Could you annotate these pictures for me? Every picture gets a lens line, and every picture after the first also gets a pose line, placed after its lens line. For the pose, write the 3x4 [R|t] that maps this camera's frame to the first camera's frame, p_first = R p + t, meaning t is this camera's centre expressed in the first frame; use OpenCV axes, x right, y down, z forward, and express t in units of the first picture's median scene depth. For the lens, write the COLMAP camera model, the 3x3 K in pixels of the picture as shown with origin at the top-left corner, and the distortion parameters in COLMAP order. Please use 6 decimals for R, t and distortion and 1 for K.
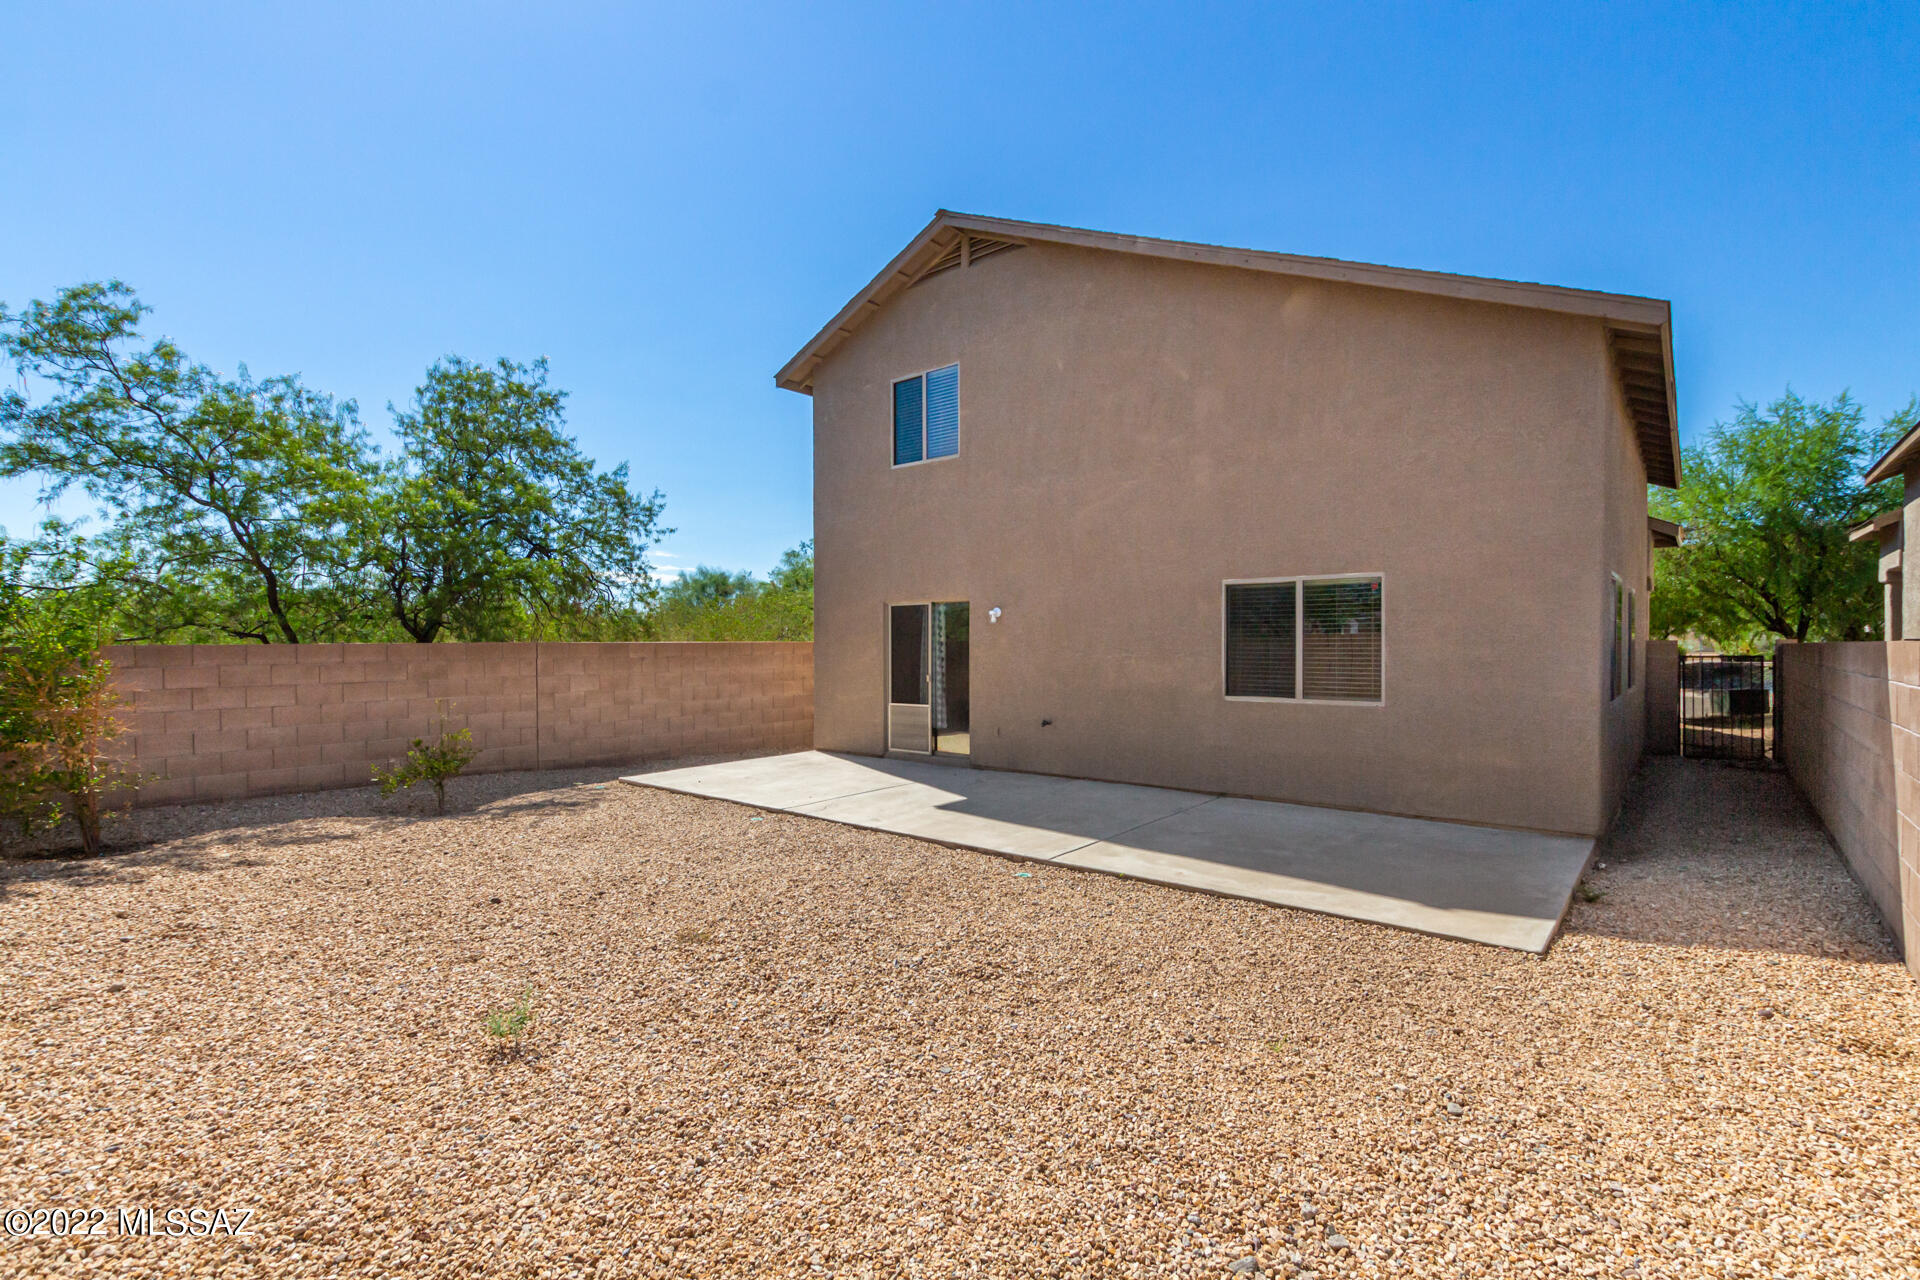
lens RADIAL K [[875.9, 0, 964.7], [0, 875.9, 641.4], [0, 0, 1]] dist [0.004404, -0.000761]
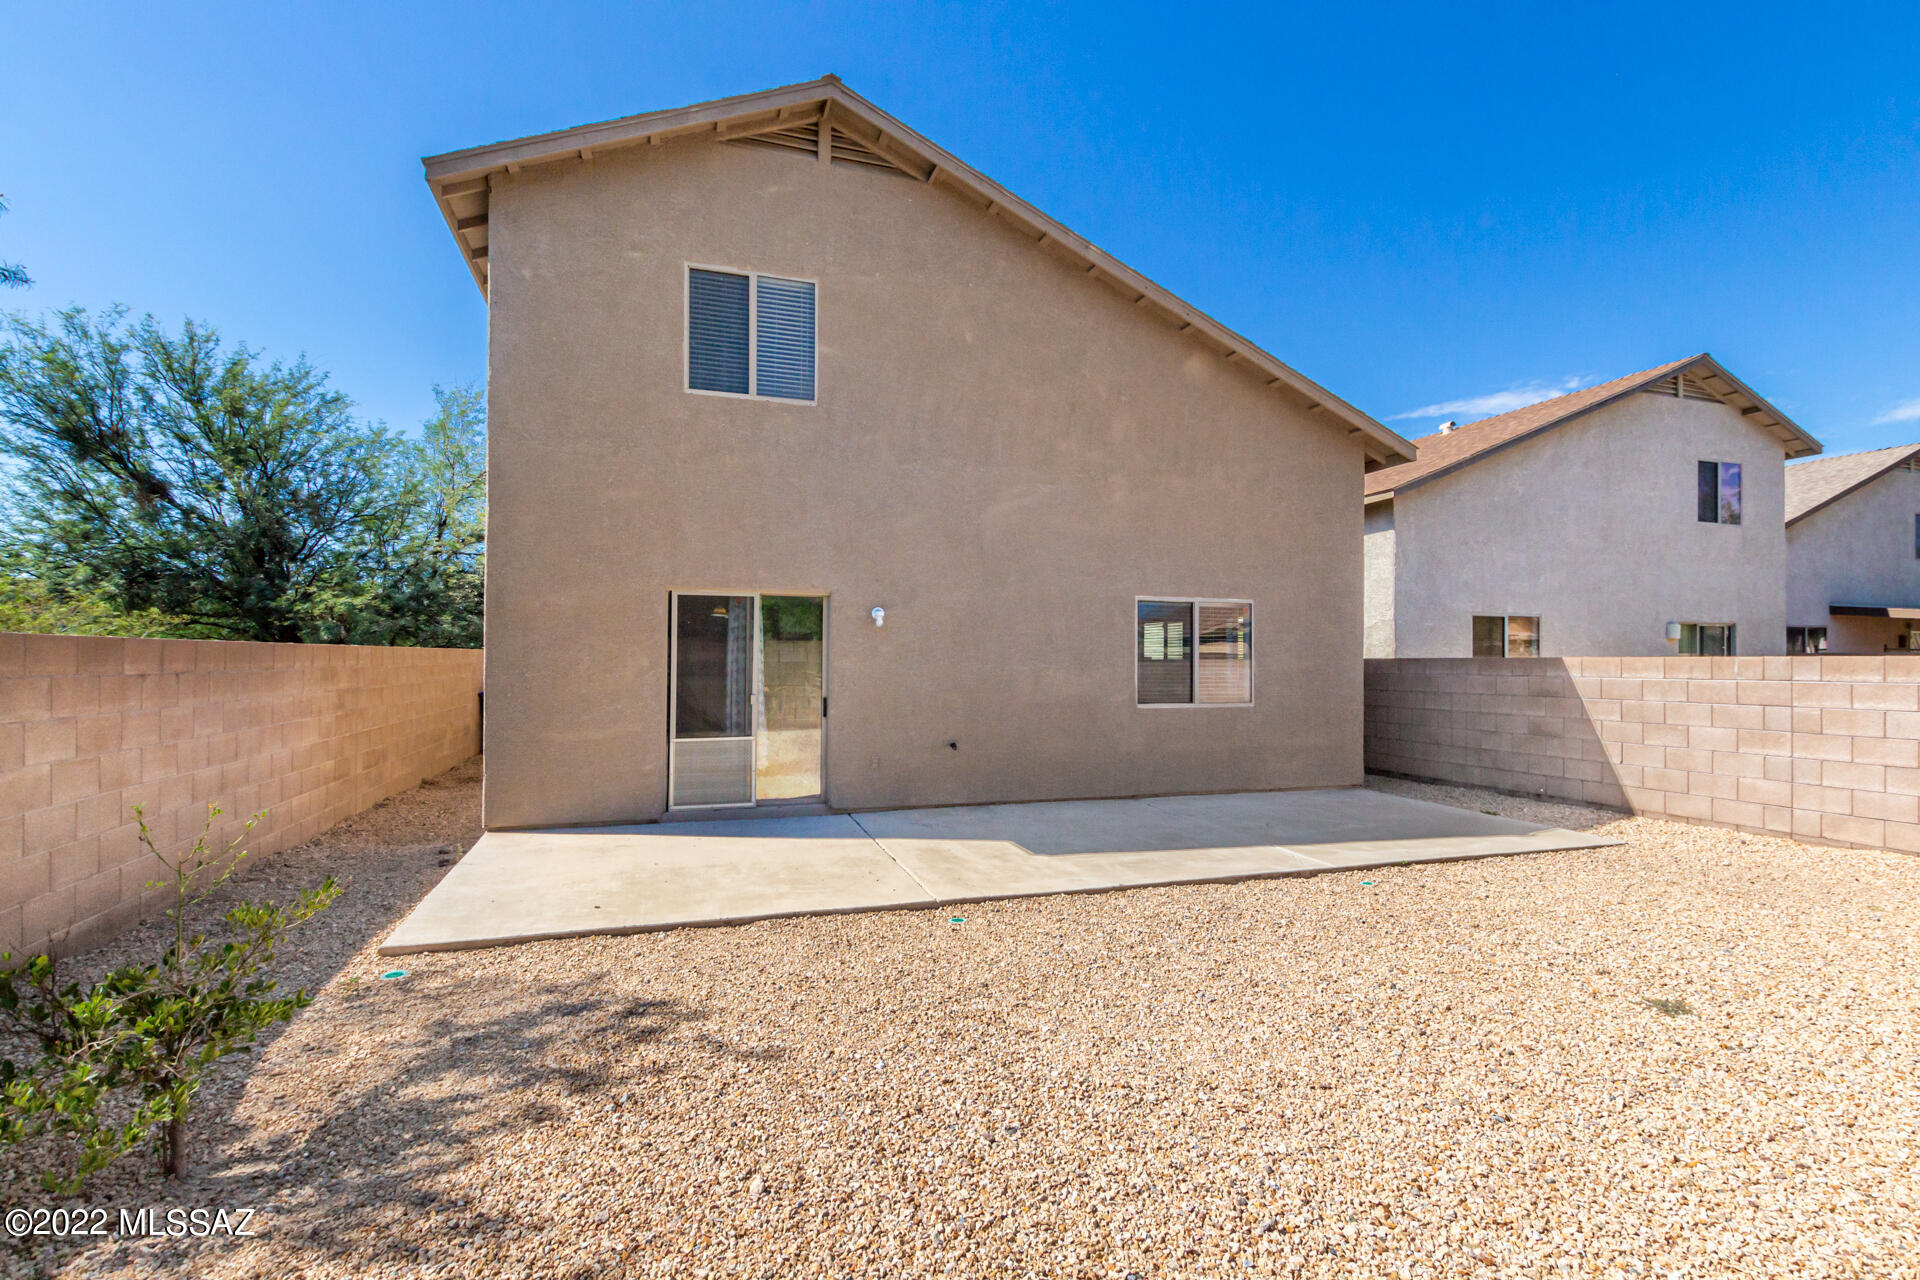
lens RADIAL K [[875.9, 0, 962.6], [0, 875.9, 651.8], [0, 0, 1]] dist [0.004404, -0.000761]
pose [[0.533229, 0.013219, 0.845868, -0.602801], [-0.009785, 0.999907, -0.009458, 0.008619], [-0.845914, -0.003234, 0.533309, 0.507908]]
